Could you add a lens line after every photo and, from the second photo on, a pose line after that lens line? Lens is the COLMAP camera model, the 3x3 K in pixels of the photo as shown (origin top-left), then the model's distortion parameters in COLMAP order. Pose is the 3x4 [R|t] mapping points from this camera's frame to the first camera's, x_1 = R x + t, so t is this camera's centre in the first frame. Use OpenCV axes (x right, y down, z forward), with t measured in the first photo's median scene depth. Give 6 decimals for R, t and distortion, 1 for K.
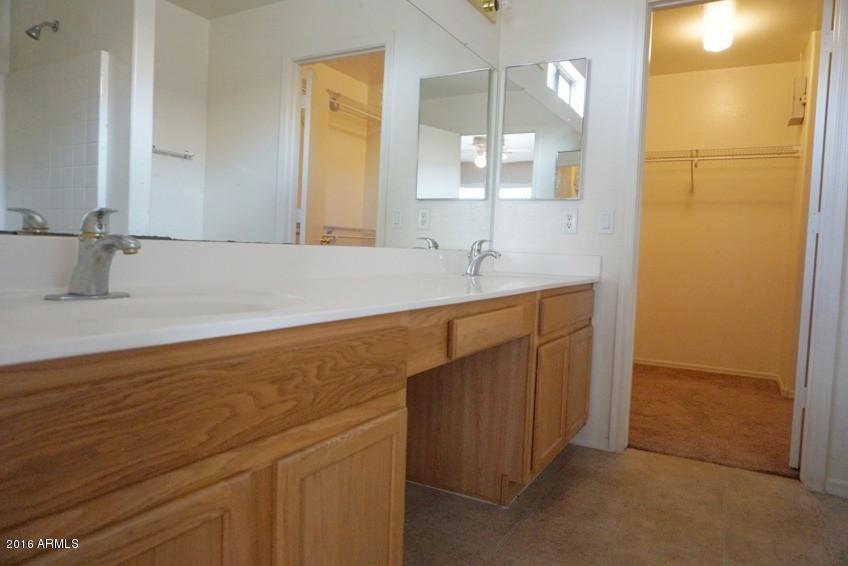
lens RADIAL K [[556.8, 0, 424.1], [0, 556.8, 282.4], [0, 0, 1]] dist [-0.034693, 0.010331]
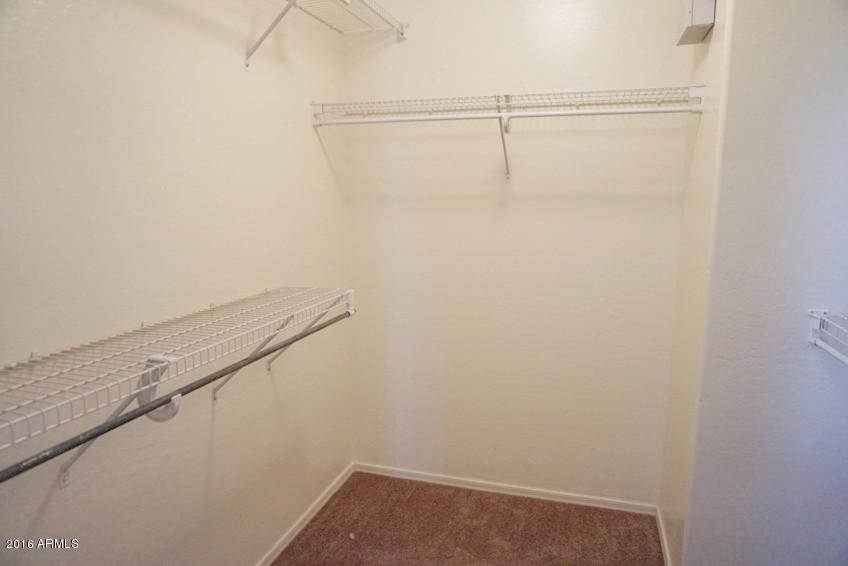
lens RADIAL K [[556.8, 0, 426.0], [0, 556.8, 285.2], [0, 0, 1]] dist [-0.034693, 0.010331]
pose [[0.979078, -0.066246, 0.192400, 0.316919], [0.045805, 0.993006, 0.108818, -0.129303], [-0.198263, -0.097728, 0.975265, 0.516347]]
